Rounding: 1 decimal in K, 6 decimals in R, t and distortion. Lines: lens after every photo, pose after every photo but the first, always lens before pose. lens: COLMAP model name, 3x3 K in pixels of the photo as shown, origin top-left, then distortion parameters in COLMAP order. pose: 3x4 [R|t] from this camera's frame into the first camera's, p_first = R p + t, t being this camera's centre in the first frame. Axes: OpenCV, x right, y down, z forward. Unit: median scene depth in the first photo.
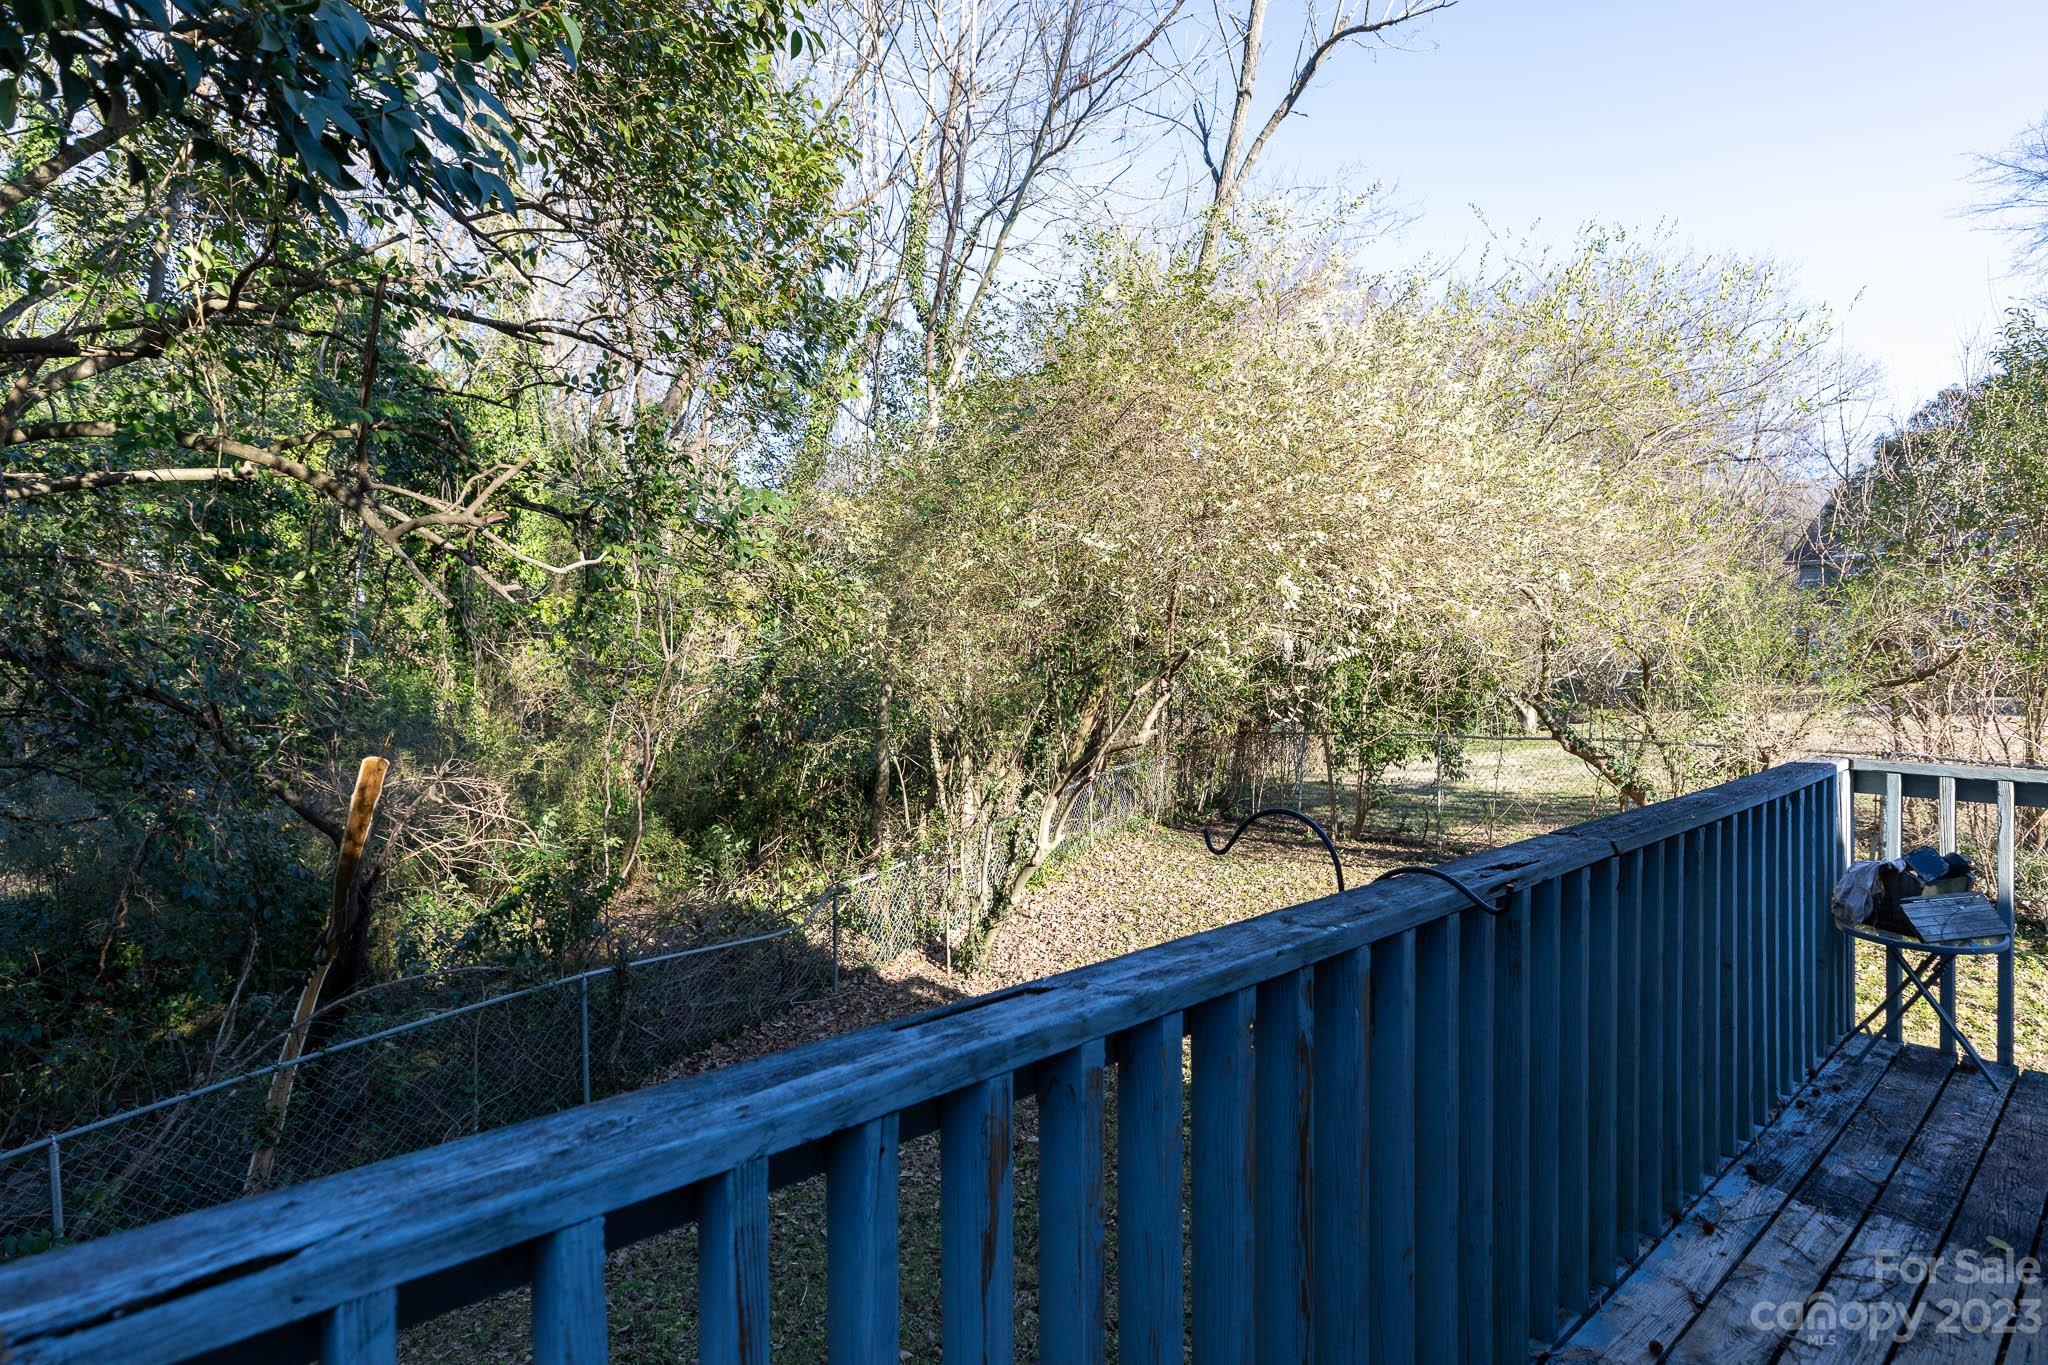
lens RADIAL K [[1013.1, 0, 1025.0], [0, 1013.1, 668.4], [0, 0, 1]] dist [0.000020, 0.000465]
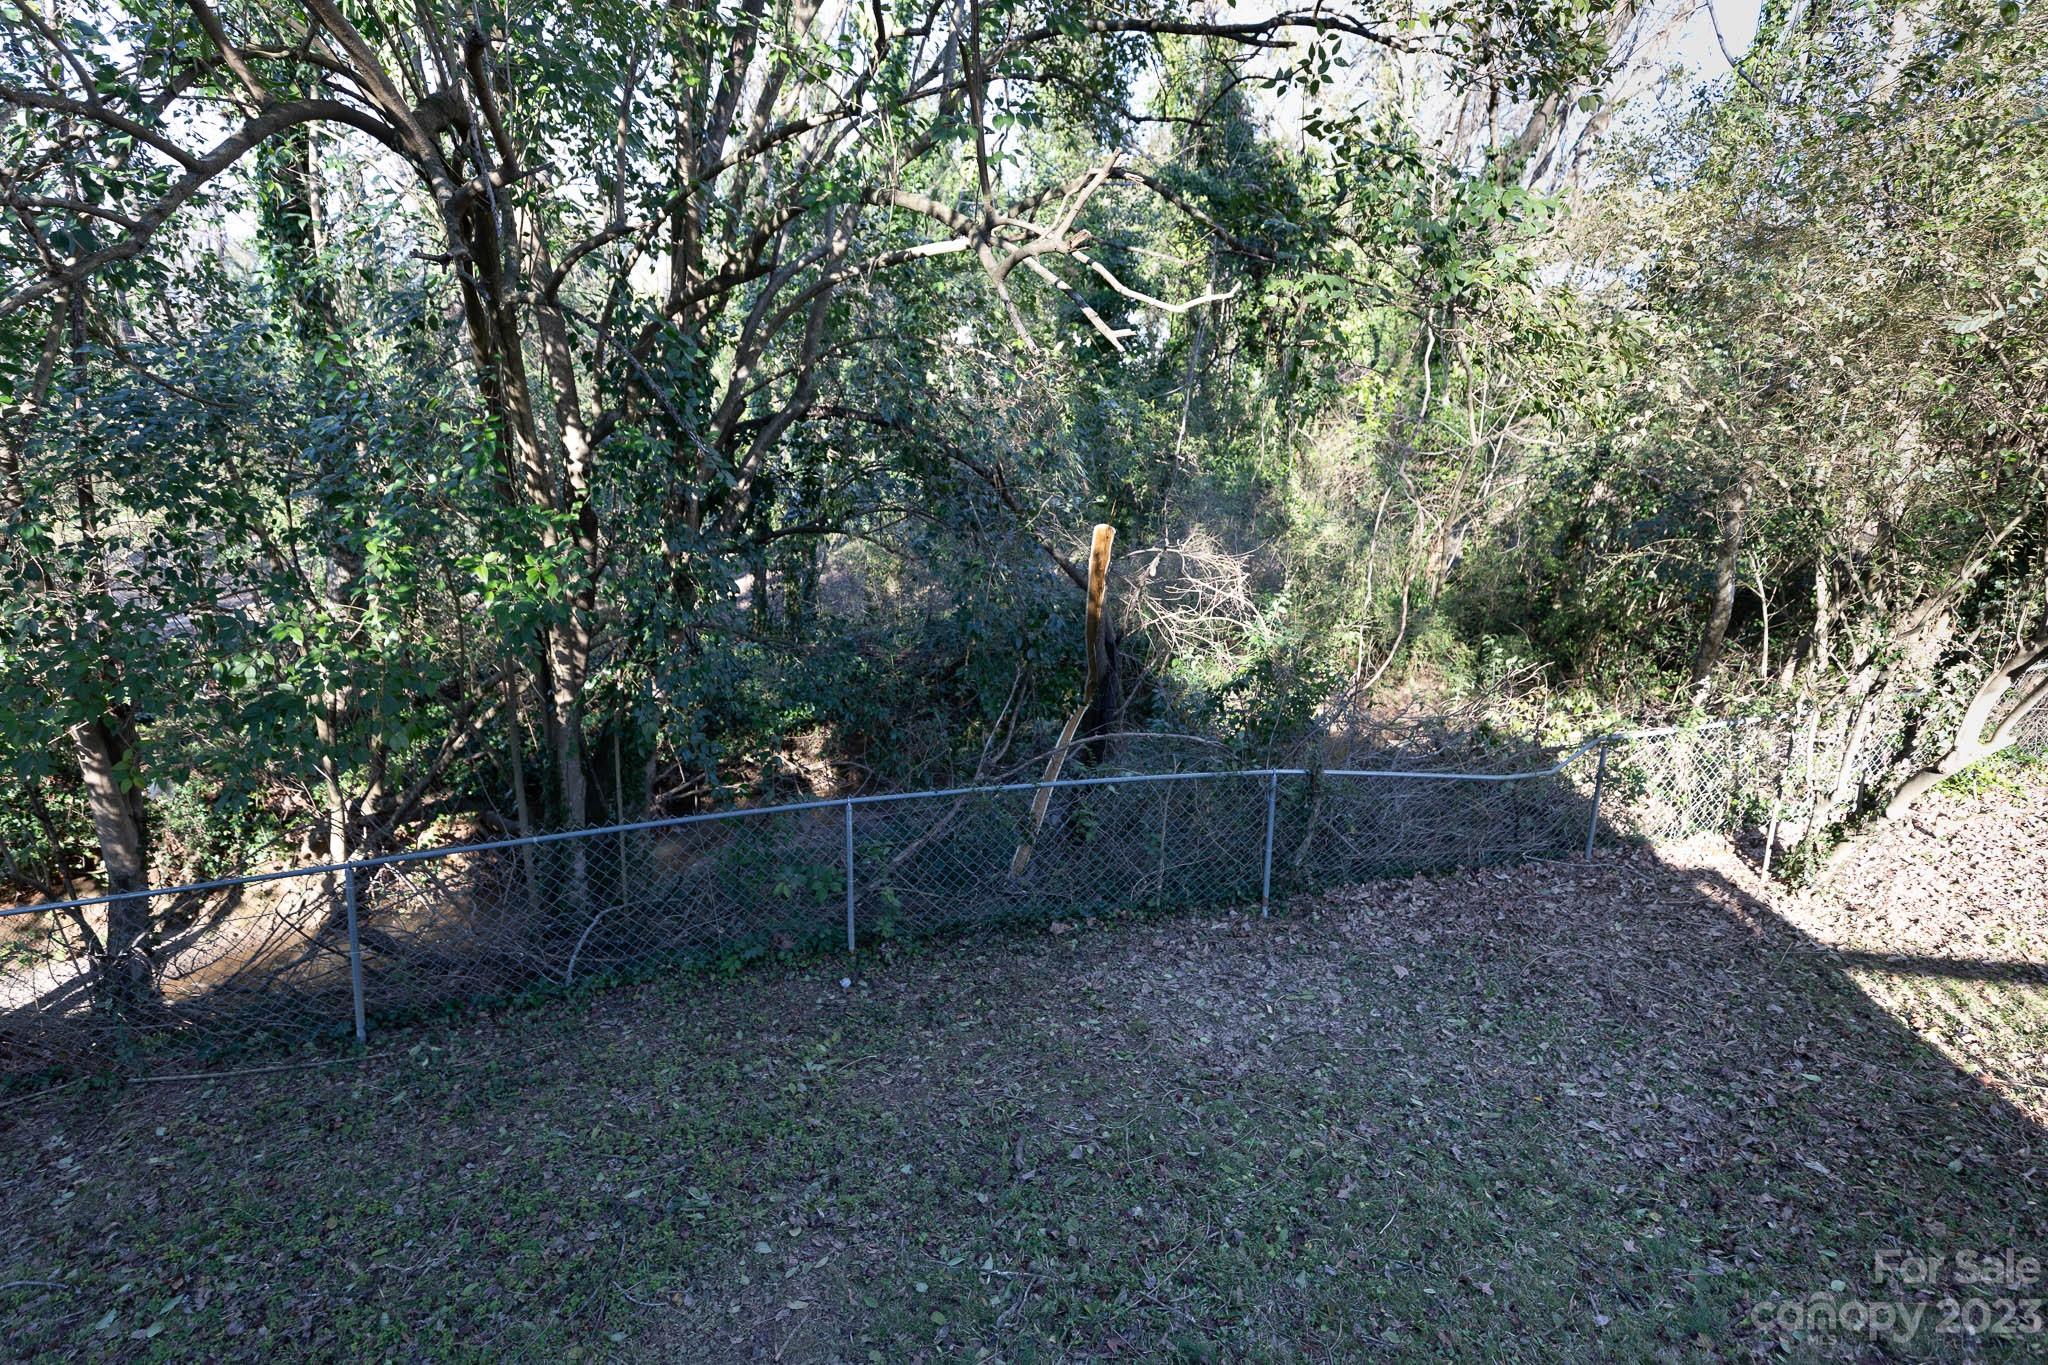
lens RADIAL K [[1013.1, 0, 1025.0], [0, 1013.1, 668.4], [0, 0, 1]] dist [0.000020, 0.000465]
pose [[0.707630, 0.176435, -0.684201, 0.024531], [-0.032407, 0.975408, 0.218011, 0.004510], [0.705840, -0.132098, 0.695946, 0.123227]]
